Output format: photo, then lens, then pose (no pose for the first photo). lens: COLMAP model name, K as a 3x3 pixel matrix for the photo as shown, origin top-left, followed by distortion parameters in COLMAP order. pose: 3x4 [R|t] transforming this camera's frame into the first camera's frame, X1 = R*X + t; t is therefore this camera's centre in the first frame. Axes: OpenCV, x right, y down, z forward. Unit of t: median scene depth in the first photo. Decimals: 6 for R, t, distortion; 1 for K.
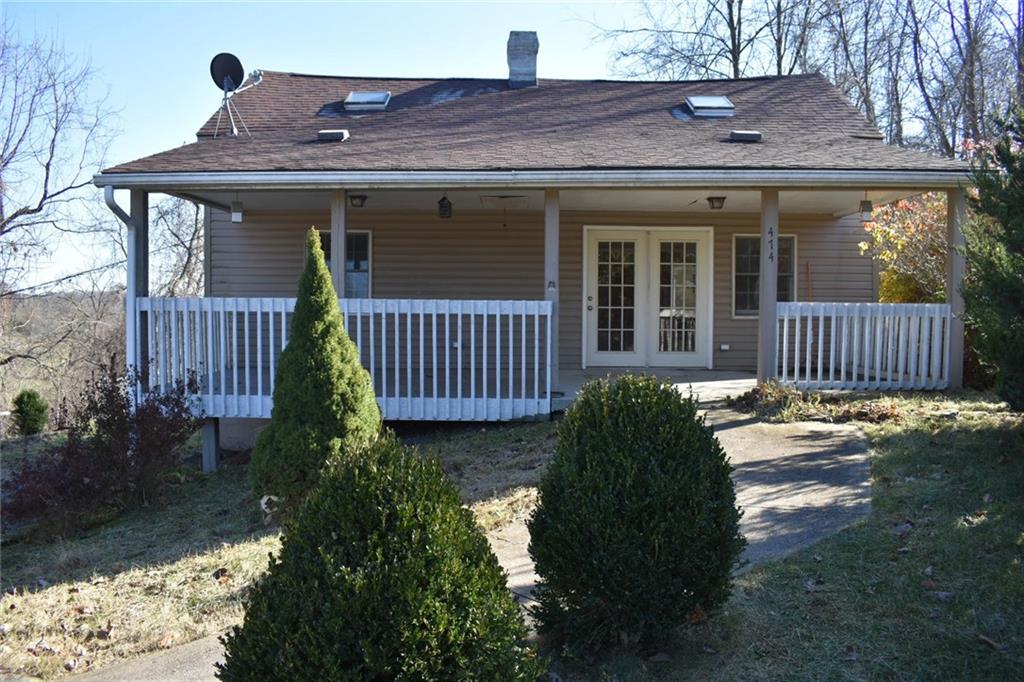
lens RADIAL K [[815.9, 0, 510.5], [0, 815.9, 345.4], [0, 0, 1]] dist [-0.097846, 0.000952]
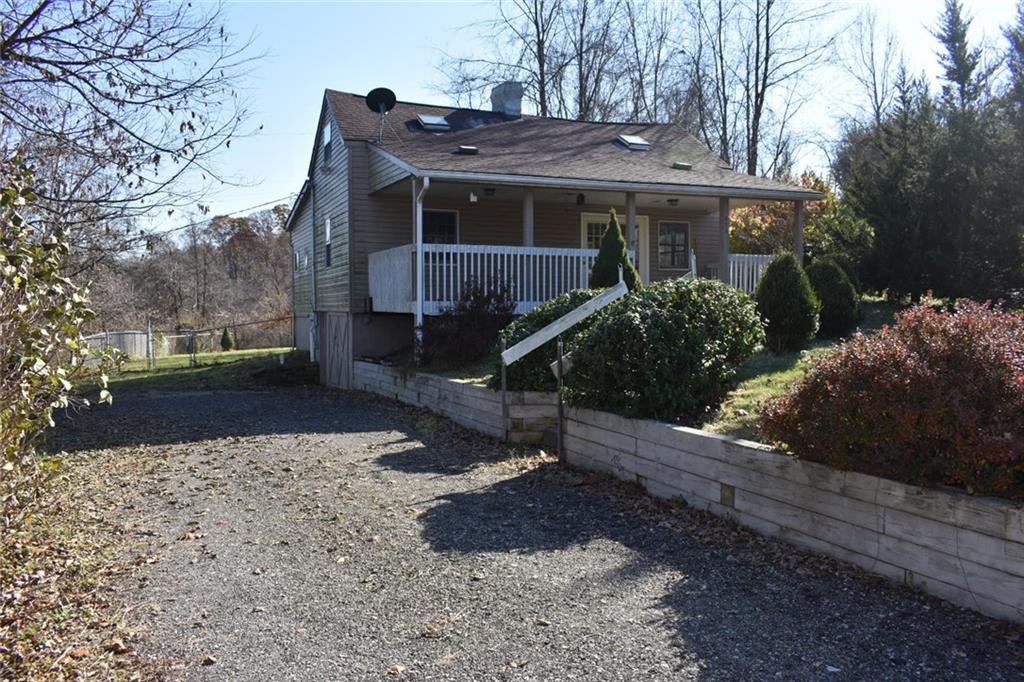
lens RADIAL K [[815.9, 0, 513.4], [0, 815.9, 340.9], [0, 0, 1]] dist [-0.097846, 0.000952]
pose [[0.920712, -0.023876, 0.389511, -0.678697], [0.022368, 0.999714, 0.008407, 0.094541], [-0.389601, 0.000972, 0.920983, -0.456021]]
